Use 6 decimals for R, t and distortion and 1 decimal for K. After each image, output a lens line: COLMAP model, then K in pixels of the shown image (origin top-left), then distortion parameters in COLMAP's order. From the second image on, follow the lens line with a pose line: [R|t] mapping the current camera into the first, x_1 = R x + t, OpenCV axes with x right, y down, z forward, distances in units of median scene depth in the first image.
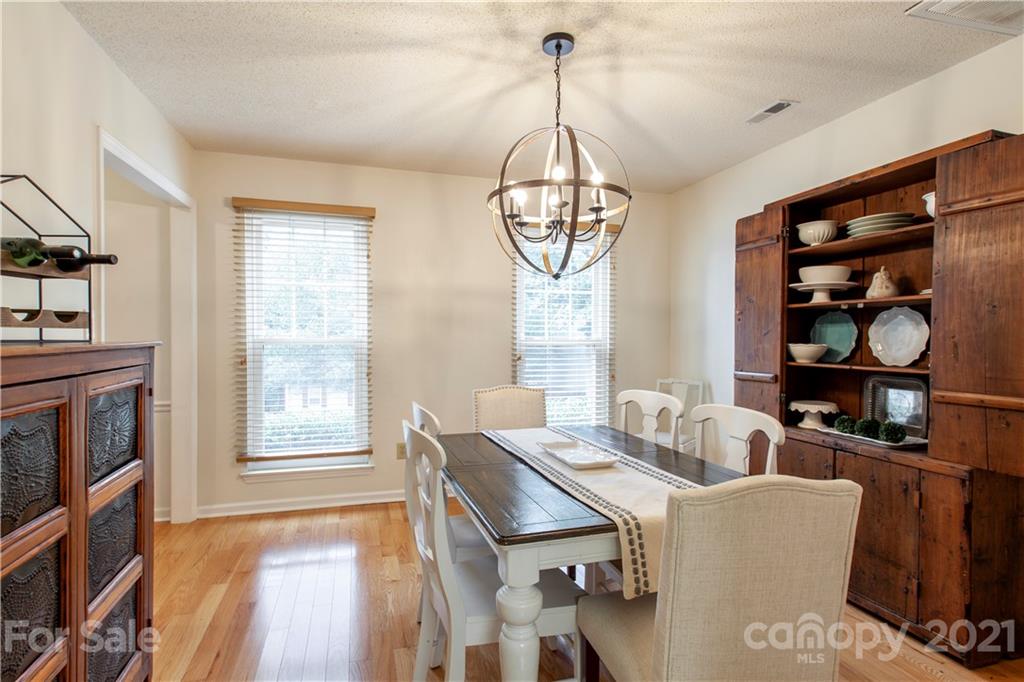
lens RADIAL K [[526.0, 0, 509.1], [0, 526.0, 345.0], [0, 0, 1]] dist [-0.017953, -0.007053]
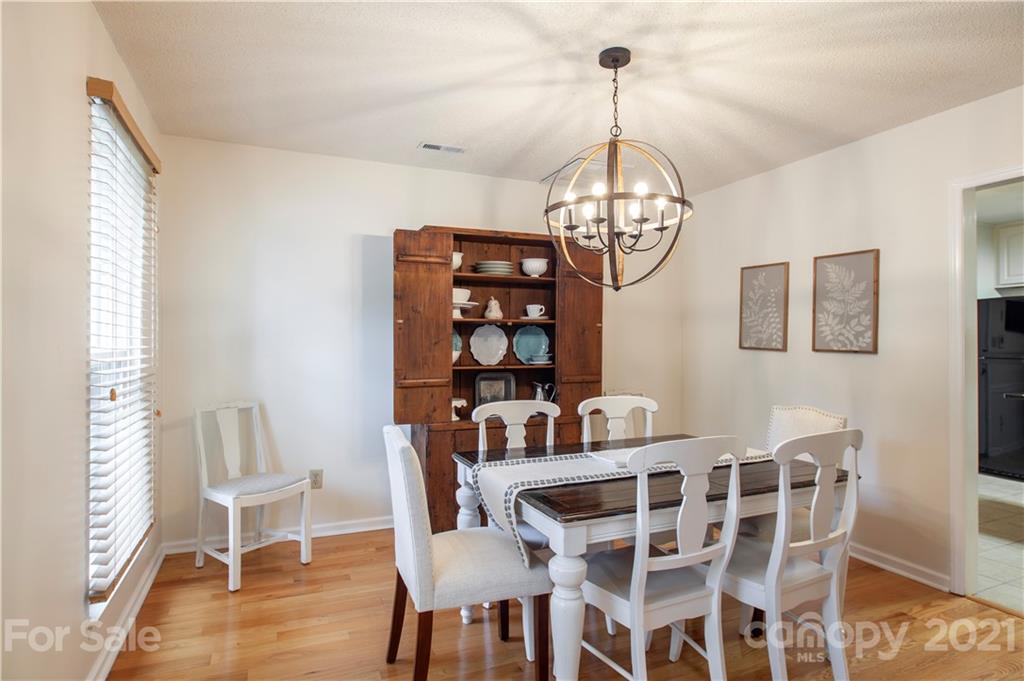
lens RADIAL K [[545.5, 0, 510.6], [0, 545.5, 340.3], [0, 0, 1]] dist [-0.034669, -0.001842]
pose [[-0.136612, 0.007154, 0.990599, -0.807143], [0.012657, 0.999905, -0.005476, -0.021310], [-0.990544, 0.011790, -0.136690, 1.193135]]
